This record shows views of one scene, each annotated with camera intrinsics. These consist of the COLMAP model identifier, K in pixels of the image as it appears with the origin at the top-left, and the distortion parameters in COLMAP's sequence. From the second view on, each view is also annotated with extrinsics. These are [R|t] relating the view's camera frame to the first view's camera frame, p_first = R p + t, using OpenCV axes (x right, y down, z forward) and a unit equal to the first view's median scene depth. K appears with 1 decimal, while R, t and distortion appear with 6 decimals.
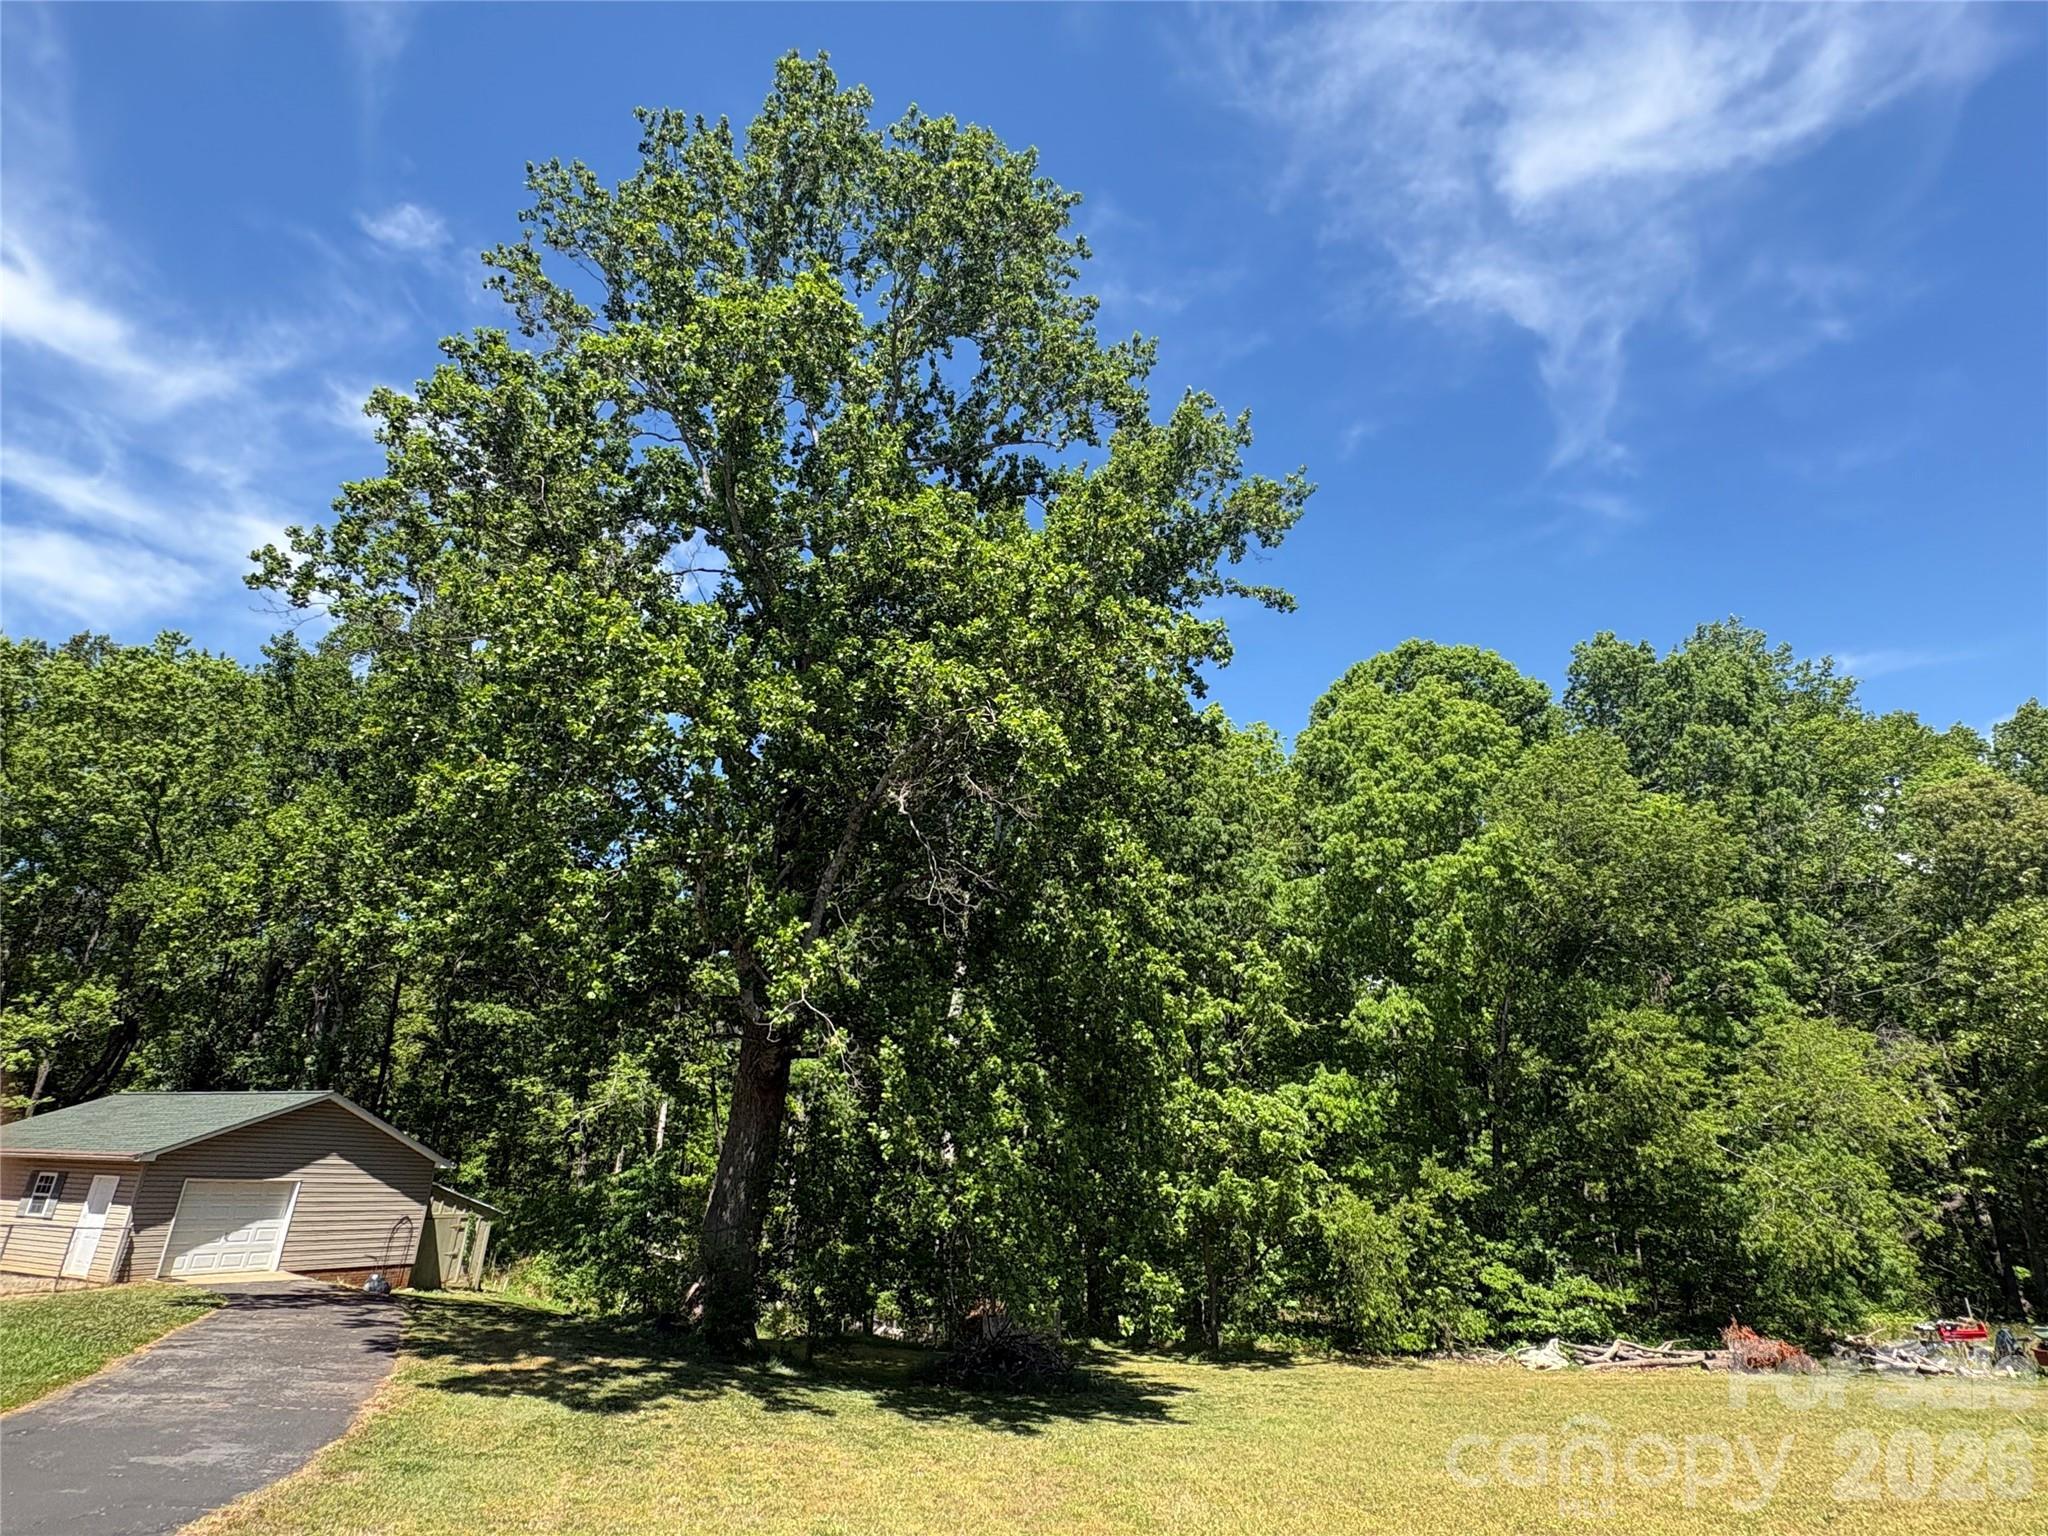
lens RADIAL K [[1020.0, 0, 1025.9], [0, 1020.0, 779.2], [0, 0, 1]] dist [-0.001283, 0.000176]
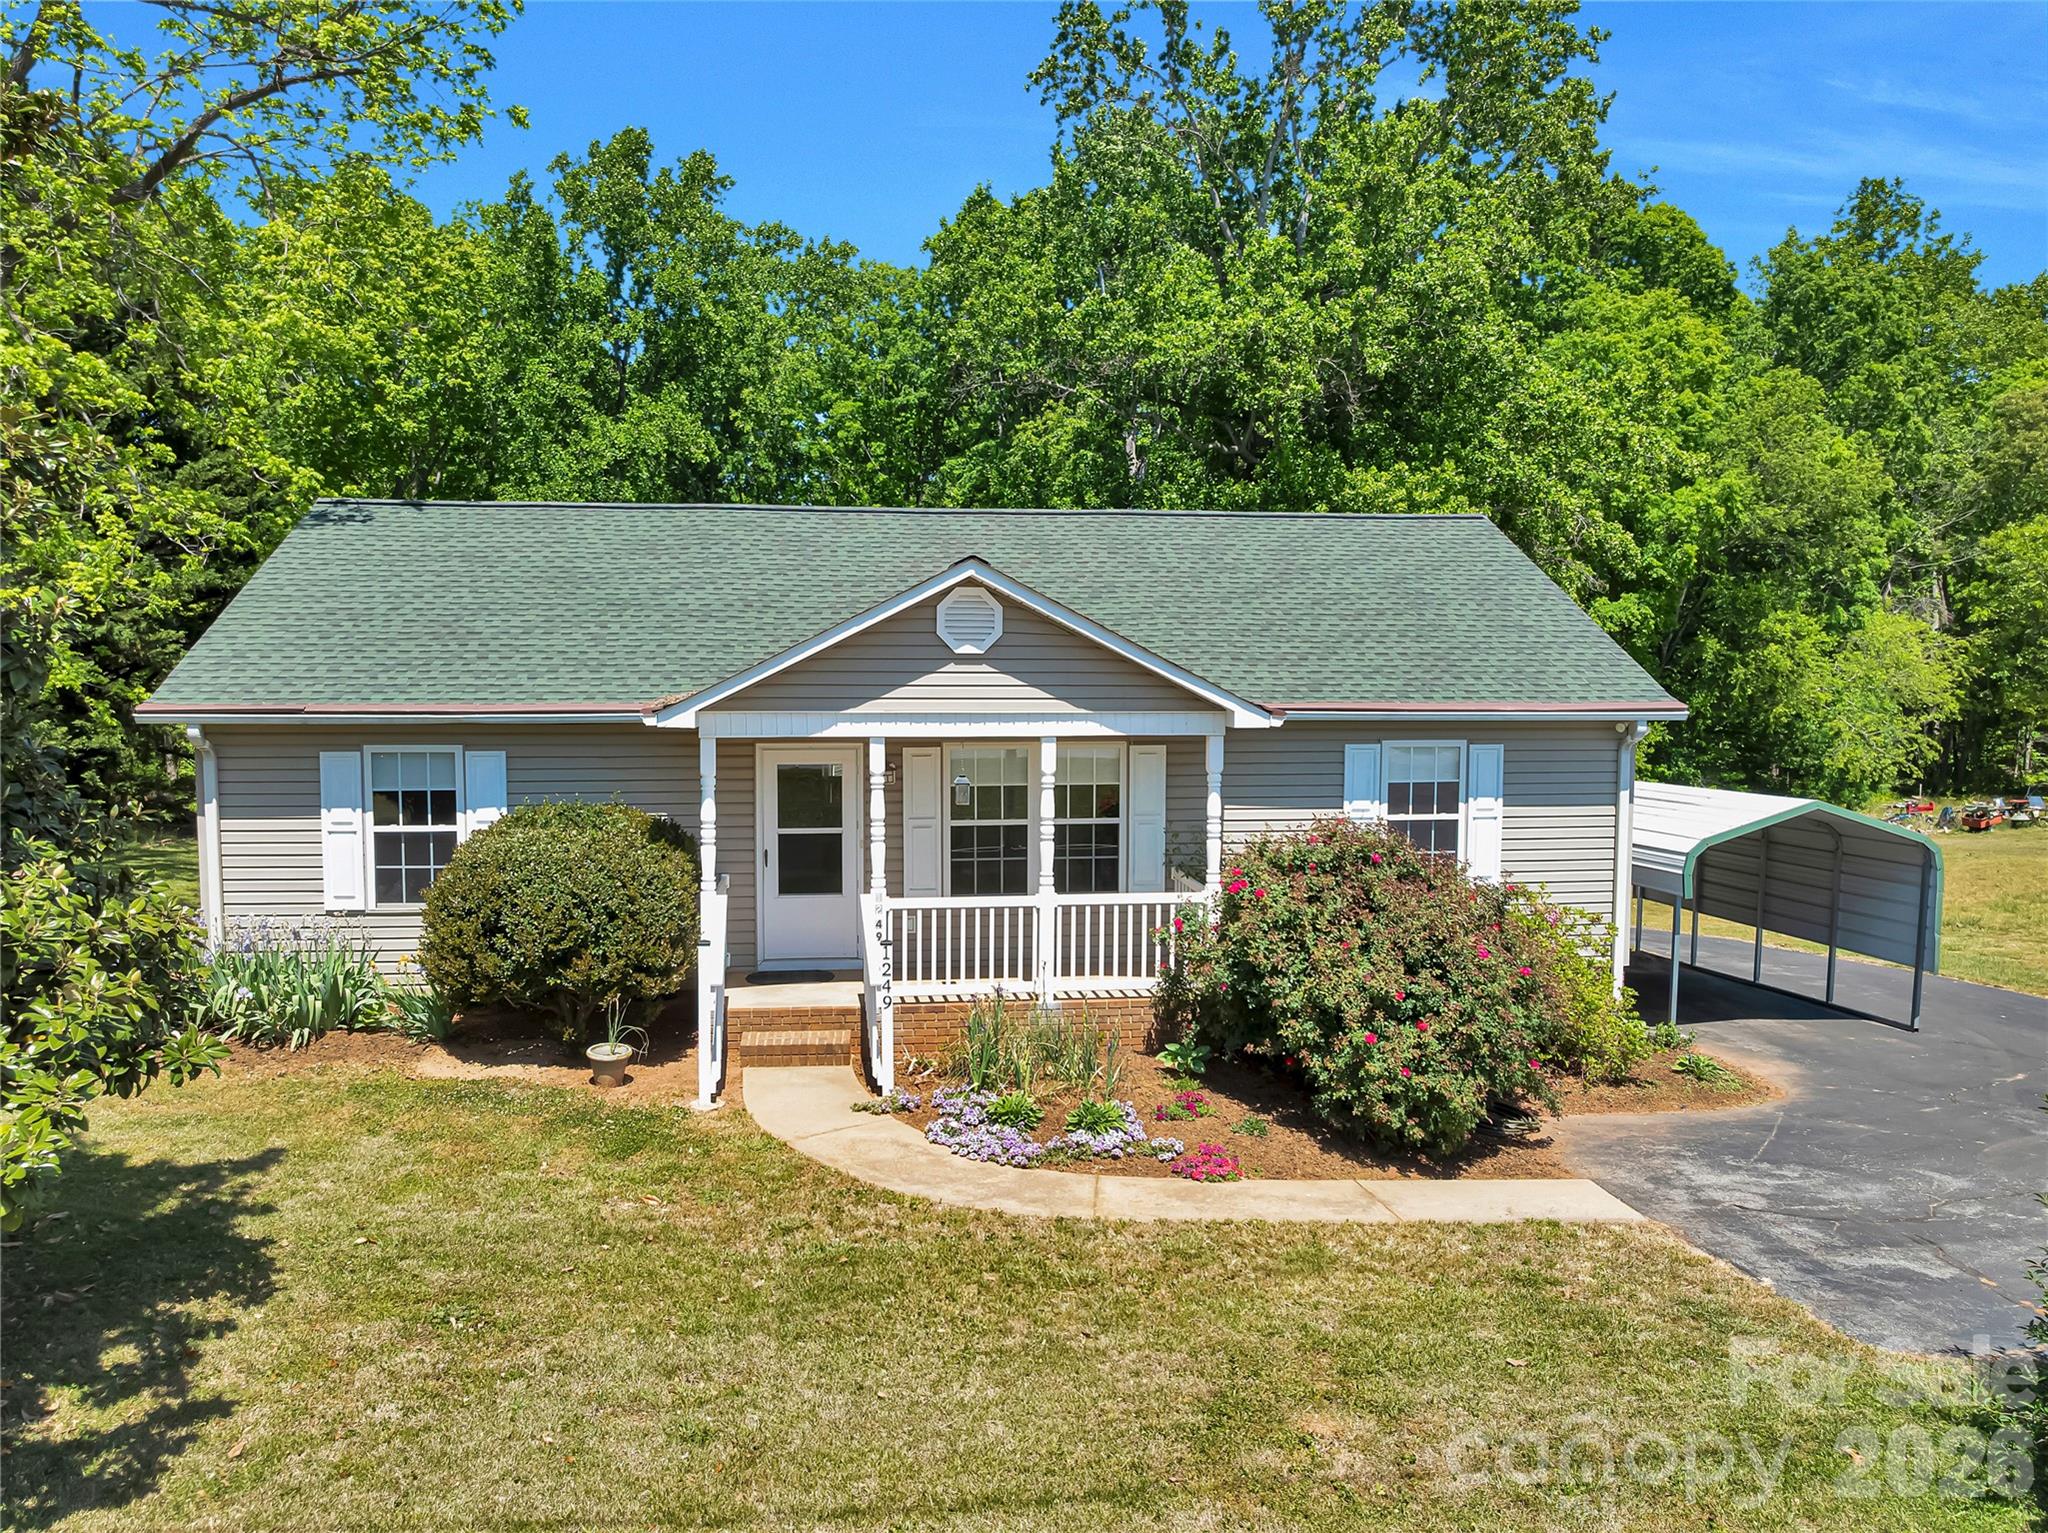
lens RADIAL K [[1443.2, 0, 1014.7], [0, 1443.2, 755.8], [0, 0, 1]] dist [-0.035182, -0.004553]
pose [[0.983066, -0.044379, 0.177798, -0.755045], [-0.041128, 0.892050, 0.450061, -0.410089], [-0.178578, -0.449752, 0.875119, -0.561892]]
